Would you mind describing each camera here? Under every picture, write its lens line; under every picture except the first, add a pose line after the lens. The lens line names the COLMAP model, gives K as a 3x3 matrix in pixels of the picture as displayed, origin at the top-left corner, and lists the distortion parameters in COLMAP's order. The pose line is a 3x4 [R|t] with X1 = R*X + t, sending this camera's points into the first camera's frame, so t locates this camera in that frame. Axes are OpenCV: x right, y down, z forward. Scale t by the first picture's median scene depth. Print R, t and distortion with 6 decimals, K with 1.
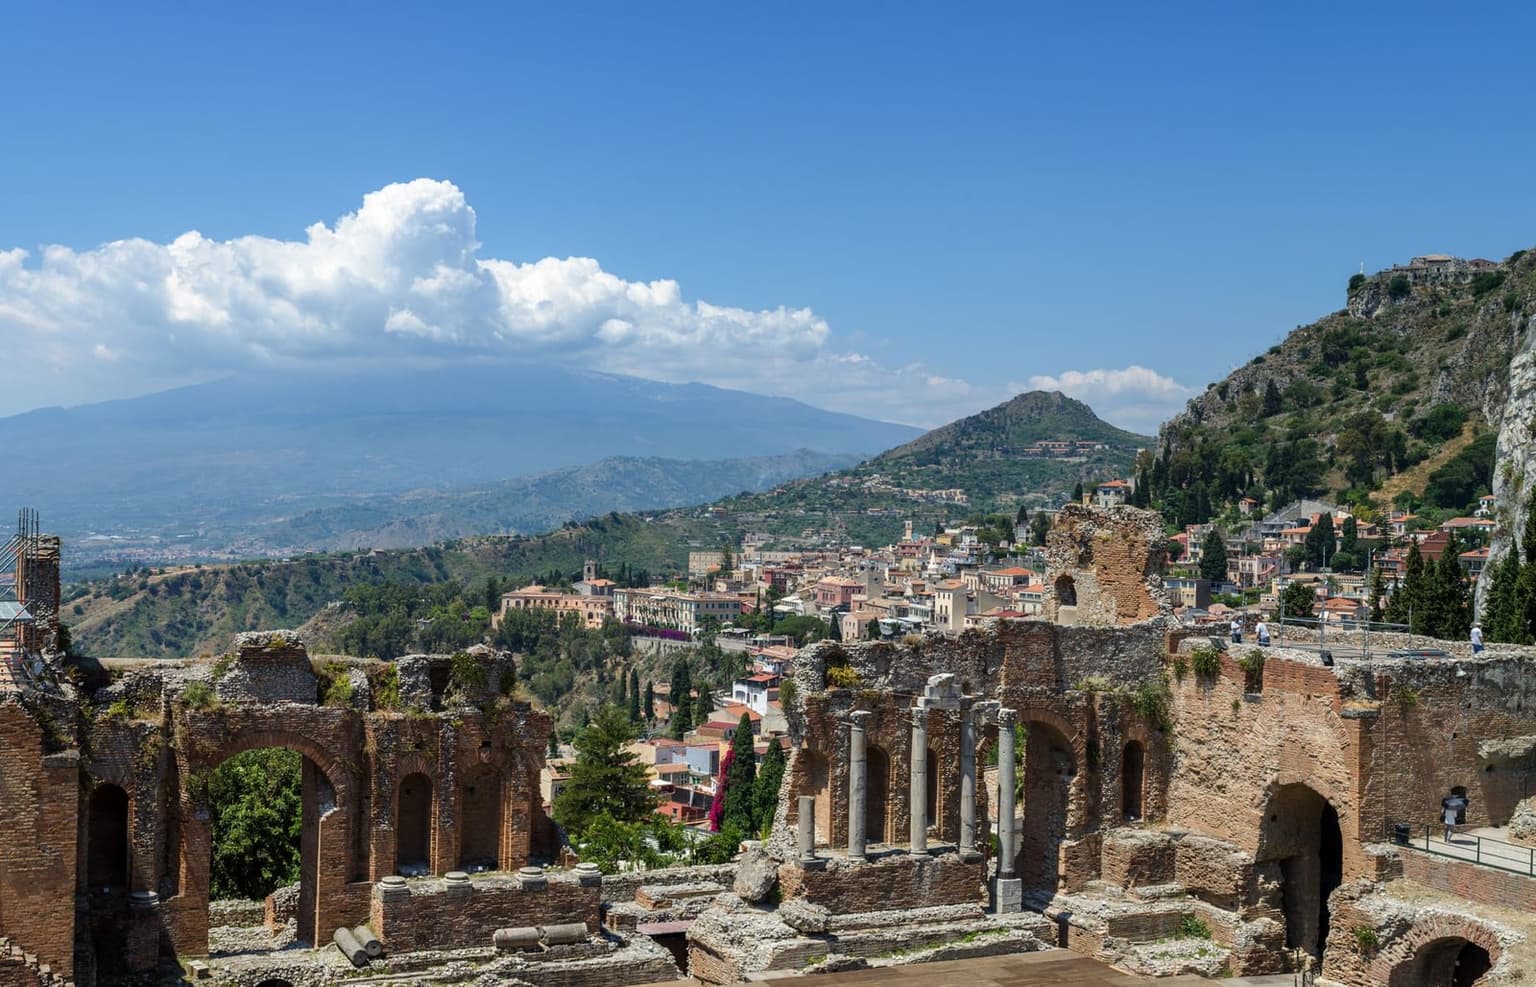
lens RADIAL K [[1527.2, 0, 768.0], [0, 1527.2, 493.5], [0, 0, 1]] dist [-0.010263, 0.021540]
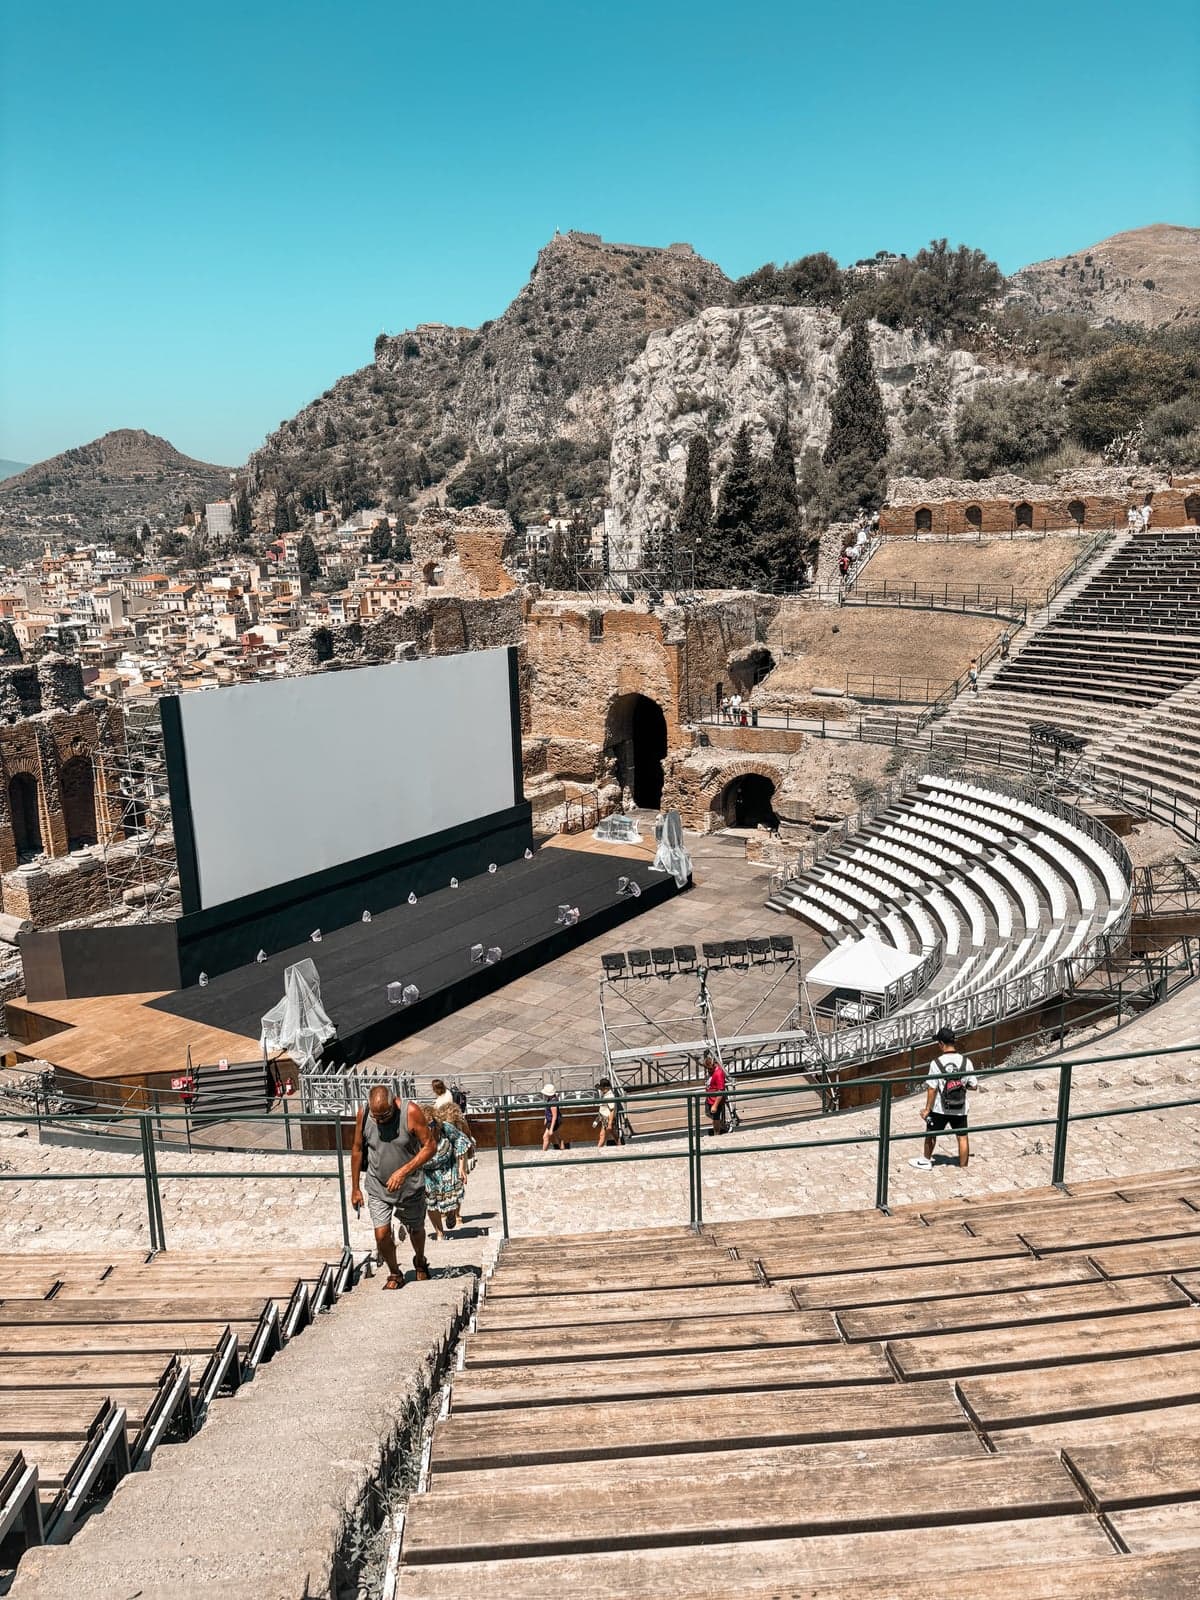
lens RADIAL K [[1116.5, 0, 600.0], [0, 1116.5, 800.0], [0, 0, 1]] dist [0.000650, -0.002563]
pose [[0.856048, -0.165796, 0.489585, -0.222149], [0.036882, 0.964341, 0.262082, 0.003292], [-0.515579, -0.206297, 0.831637, 0.083285]]
